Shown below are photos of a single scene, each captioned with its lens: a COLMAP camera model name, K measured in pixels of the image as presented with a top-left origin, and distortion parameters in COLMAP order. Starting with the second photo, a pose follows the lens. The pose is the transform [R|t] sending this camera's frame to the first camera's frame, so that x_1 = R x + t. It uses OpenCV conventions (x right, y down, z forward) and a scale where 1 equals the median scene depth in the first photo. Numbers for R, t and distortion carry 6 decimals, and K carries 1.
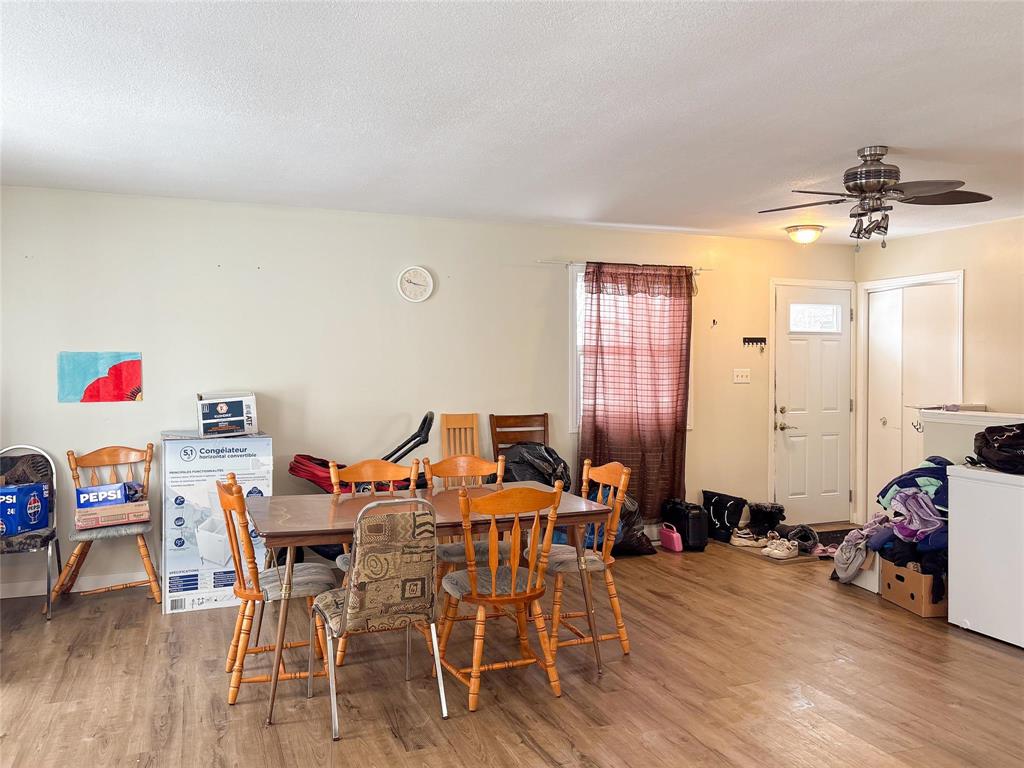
lens RADIAL K [[827.8, 0, 521.5], [0, 827.8, 382.6], [0, 0, 1]] dist [0.020876, -0.001577]
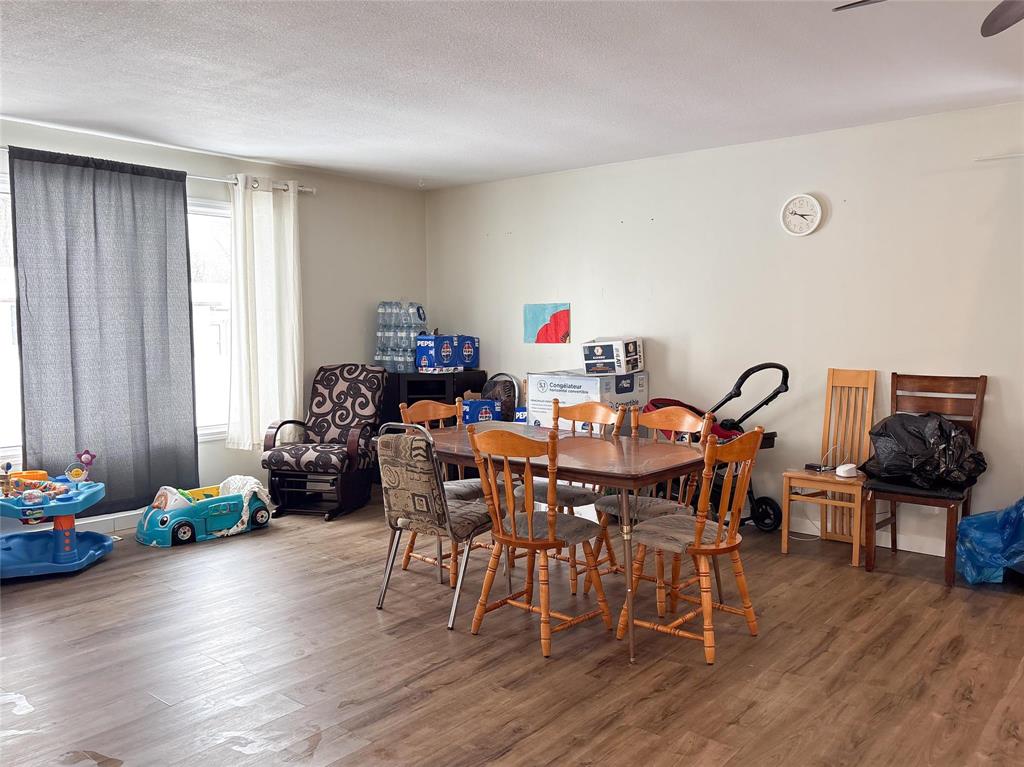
lens RADIAL K [[827.8, 0, 521.5], [0, 827.8, 382.1], [0, 0, 1]] dist [0.020876, -0.001577]
pose [[0.472020, 0.062818, -0.879347, 0.599452], [-0.017444, 0.997928, 0.061926, 0.005374], [0.881415, -0.013891, 0.472138, 0.378282]]
